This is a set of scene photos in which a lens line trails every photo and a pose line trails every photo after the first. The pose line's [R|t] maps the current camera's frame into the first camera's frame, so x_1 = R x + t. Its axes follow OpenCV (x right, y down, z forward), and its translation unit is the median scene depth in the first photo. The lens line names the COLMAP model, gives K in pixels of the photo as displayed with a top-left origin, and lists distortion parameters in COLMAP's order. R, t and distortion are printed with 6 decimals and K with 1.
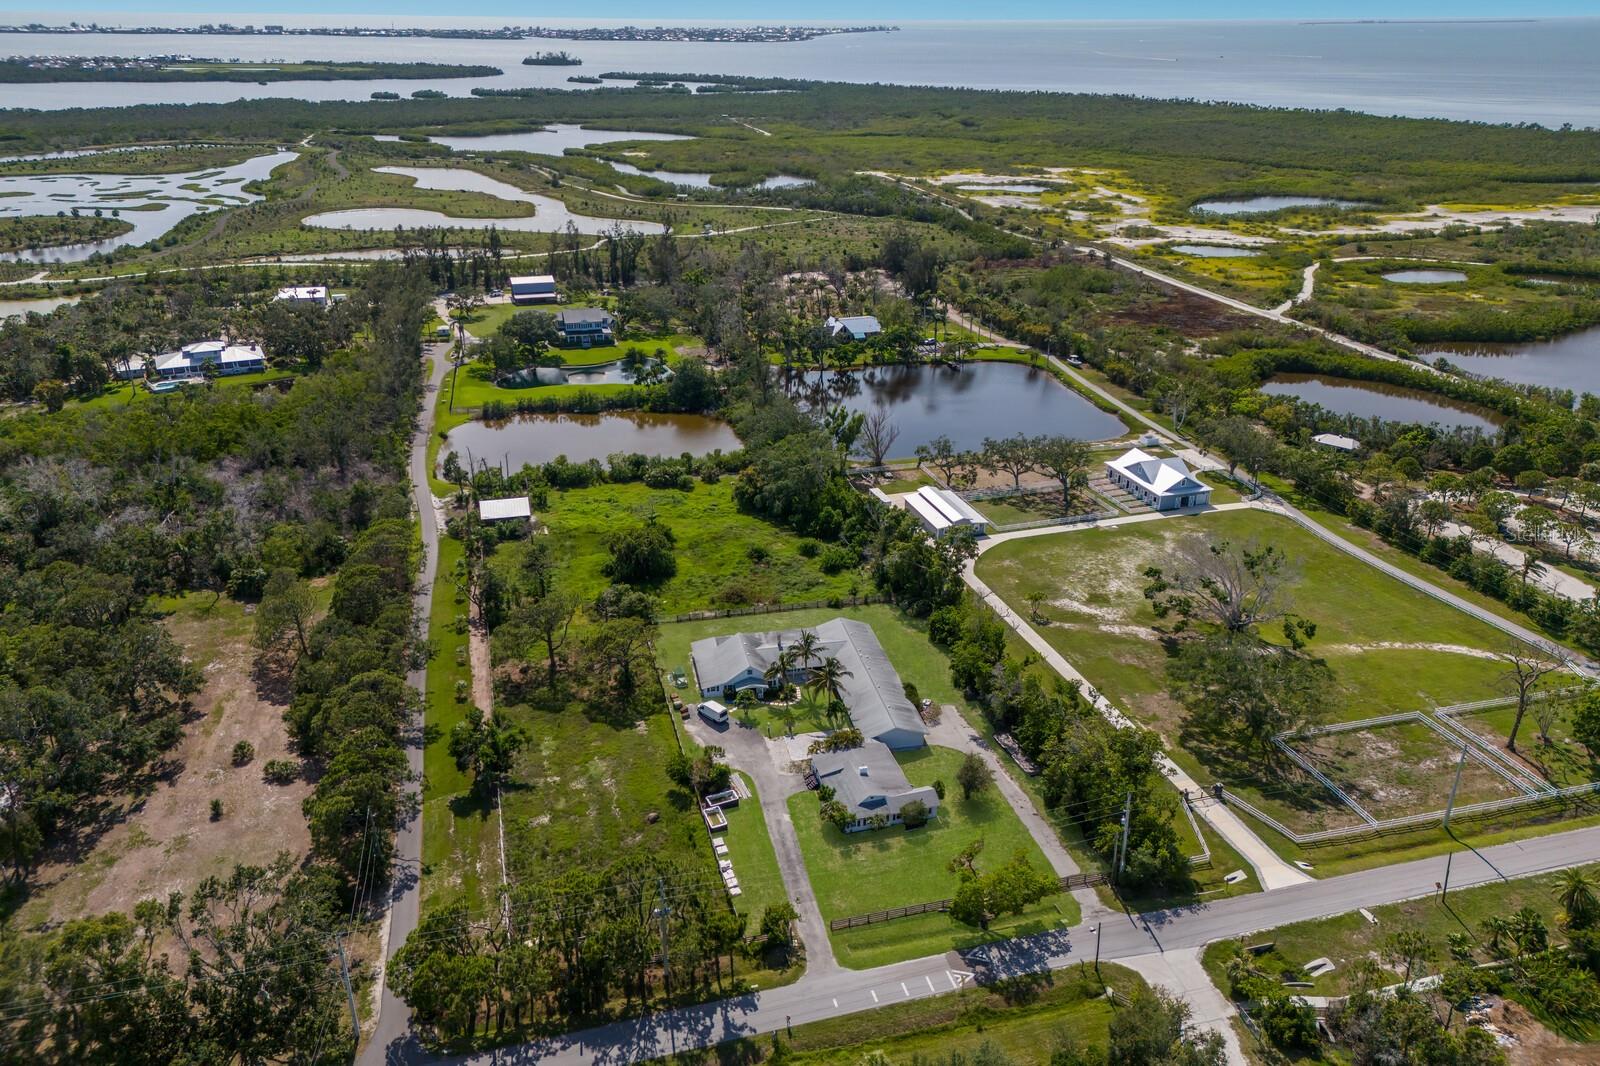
lens RADIAL K [[1168.9, 0, 798.3], [0, 1168.9, 530.2], [0, 0, 1]] dist [0.090390, -0.084490]
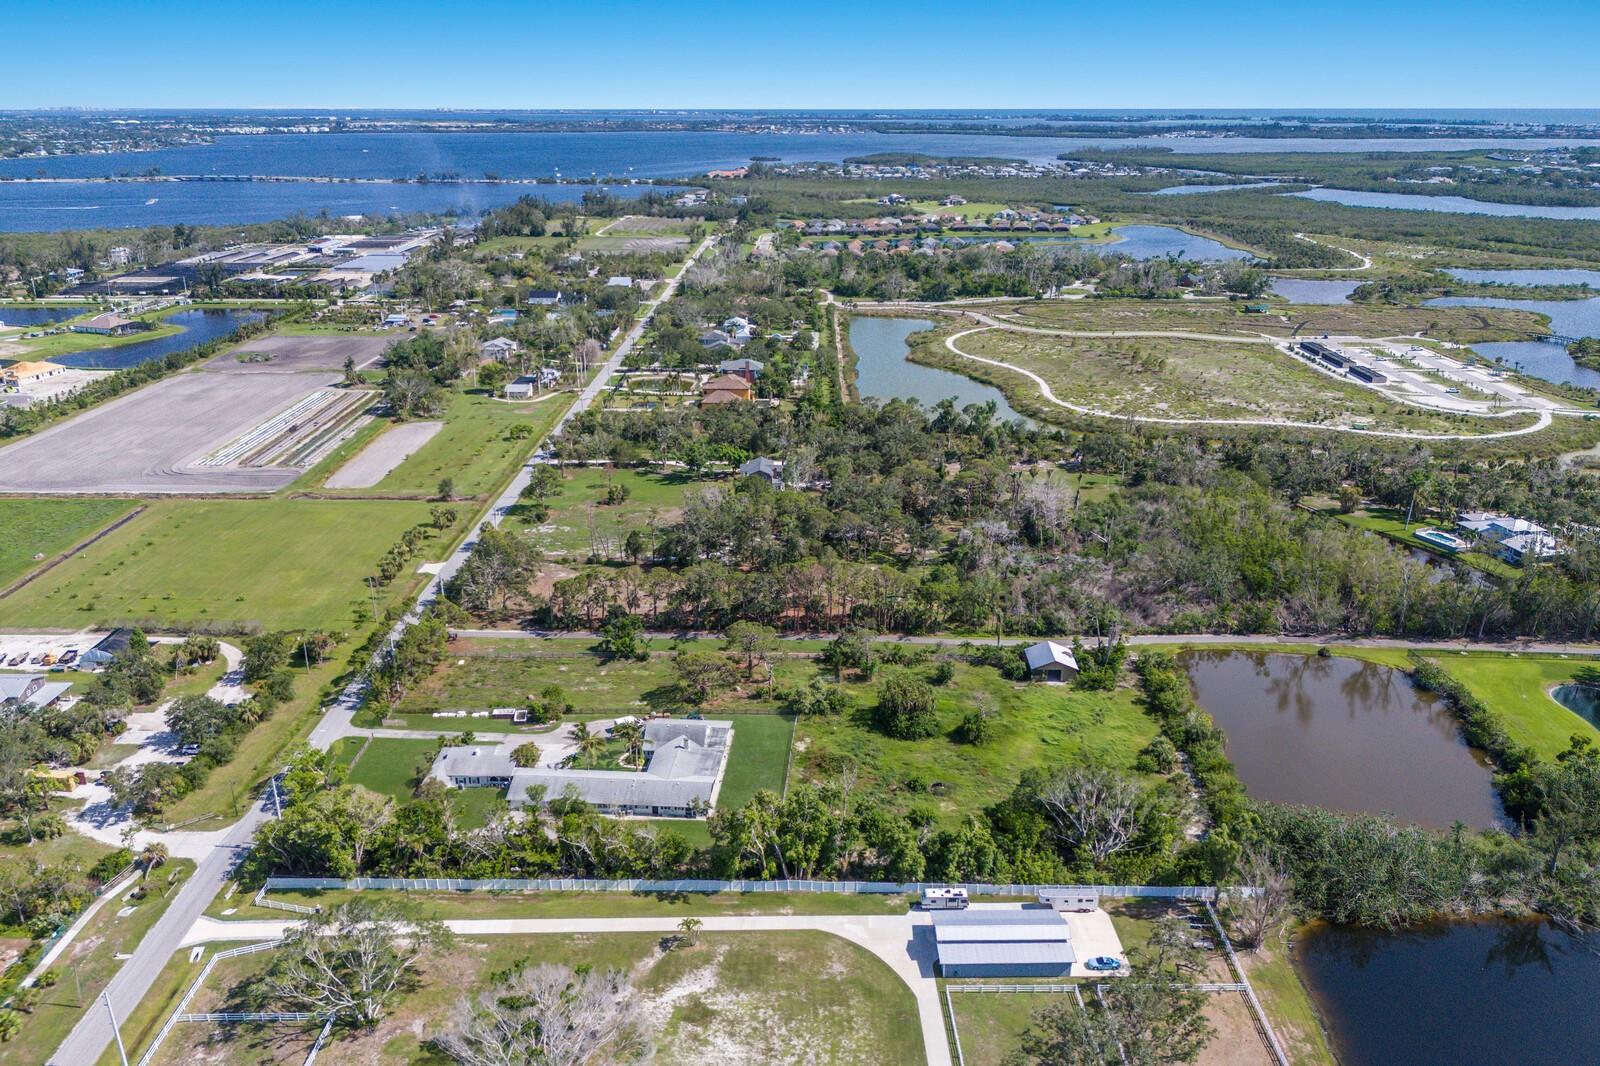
lens RADIAL K [[1183.2, 0, 792.0], [0, 1183.2, 589.8], [0, 0, 1]] dist [0.059937, -0.084084]
pose [[-0.288995, 0.357603, -0.888033, 0.645081], [-0.383531, 0.806670, 0.449653, -0.407488], [0.877146, 0.470536, -0.095971, 0.811974]]
